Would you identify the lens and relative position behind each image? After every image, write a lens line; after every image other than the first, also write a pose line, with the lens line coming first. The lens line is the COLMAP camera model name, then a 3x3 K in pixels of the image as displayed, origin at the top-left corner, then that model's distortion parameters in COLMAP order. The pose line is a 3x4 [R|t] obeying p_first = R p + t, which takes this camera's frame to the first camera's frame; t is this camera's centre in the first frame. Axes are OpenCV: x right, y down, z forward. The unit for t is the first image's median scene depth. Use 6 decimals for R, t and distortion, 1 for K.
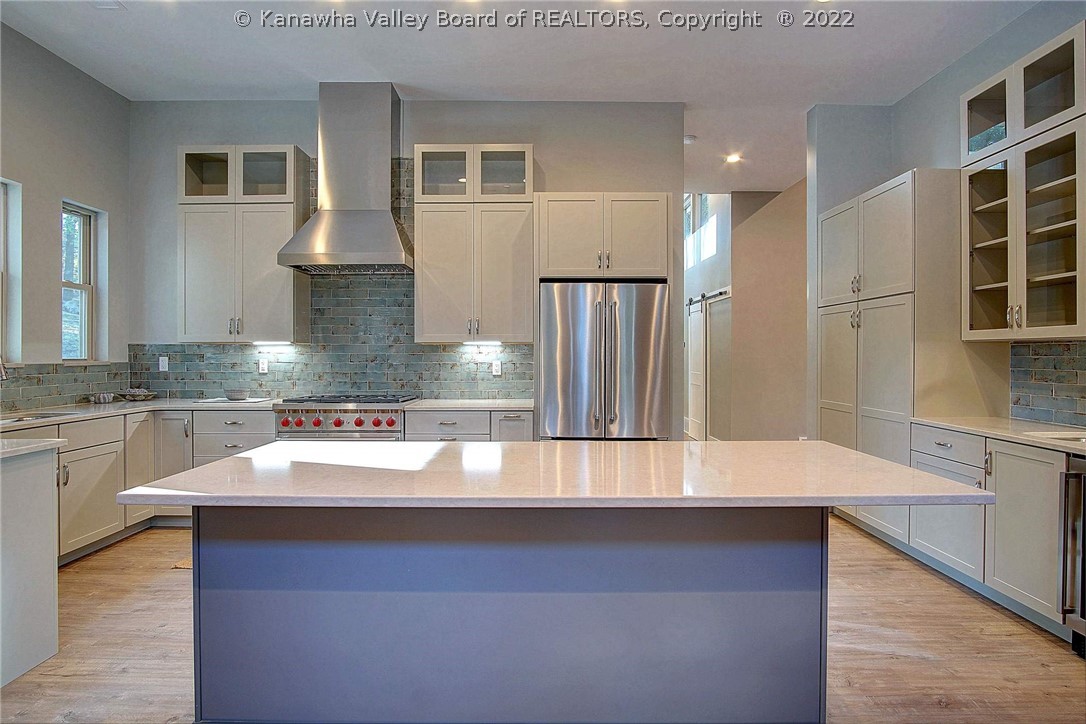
lens RADIAL K [[578.0, 0, 547.6], [0, 578.0, 361.2], [0, 0, 1]] dist [-0.027455, 0.004177]
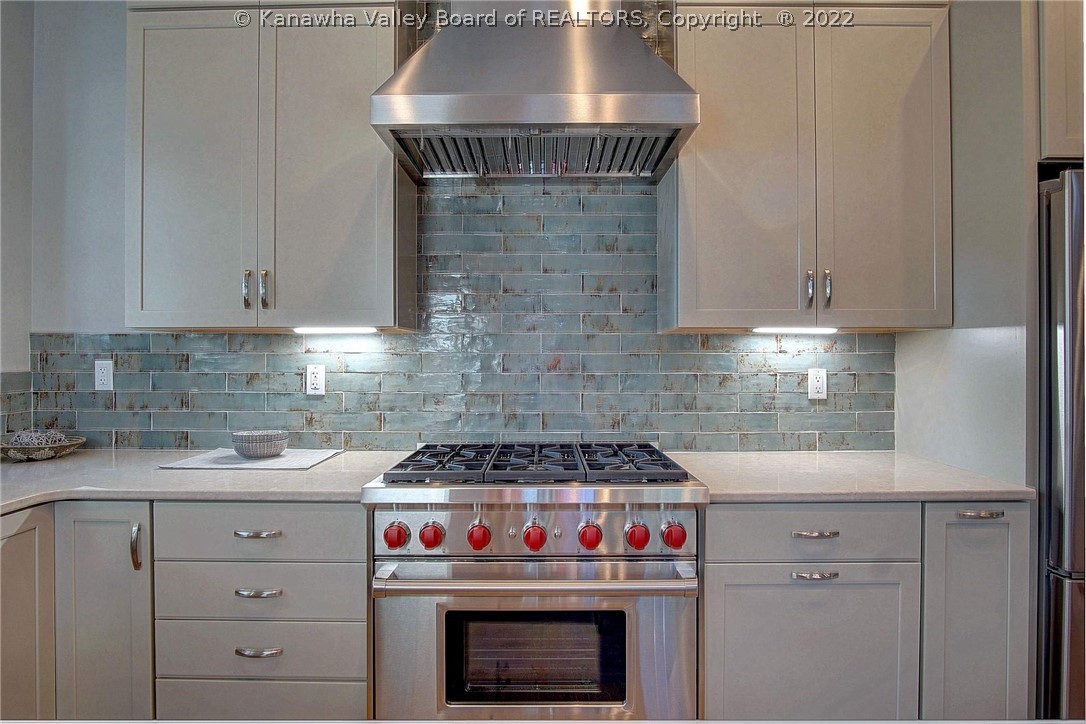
lens RADIAL K [[578.0, 0, 542.8], [0, 578.0, 358.8], [0, 0, 1]] dist [-0.027455, 0.004177]
pose [[0.999901, 0.000105, -0.014055, -0.304390], [-0.000182, 0.999985, -0.005478, -0.006271], [0.014054, 0.005480, 0.999886, 0.536332]]
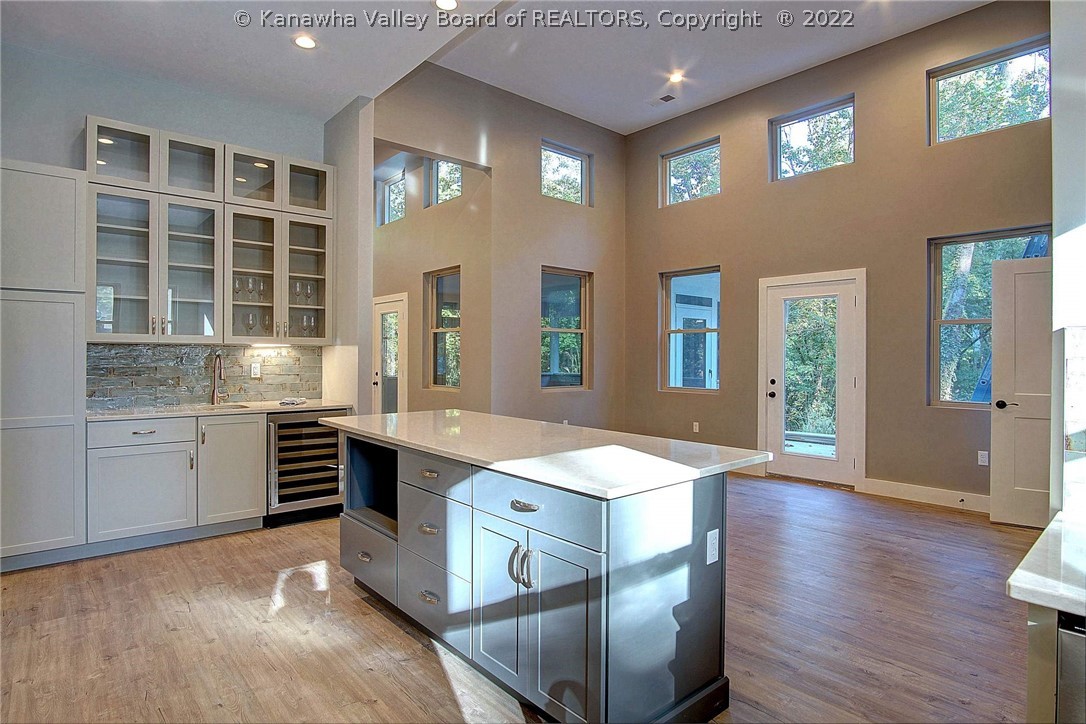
lens RADIAL K [[578.0, 0, 542.2], [0, 578.0, 357.8], [0, 0, 1]] dist [-0.027455, 0.004177]
pose [[-0.650572, -0.005230, 0.759427, -0.978449], [0.004369, 0.999934, 0.010629, -0.019319], [-0.759432, 0.010233, -0.650506, 1.573473]]
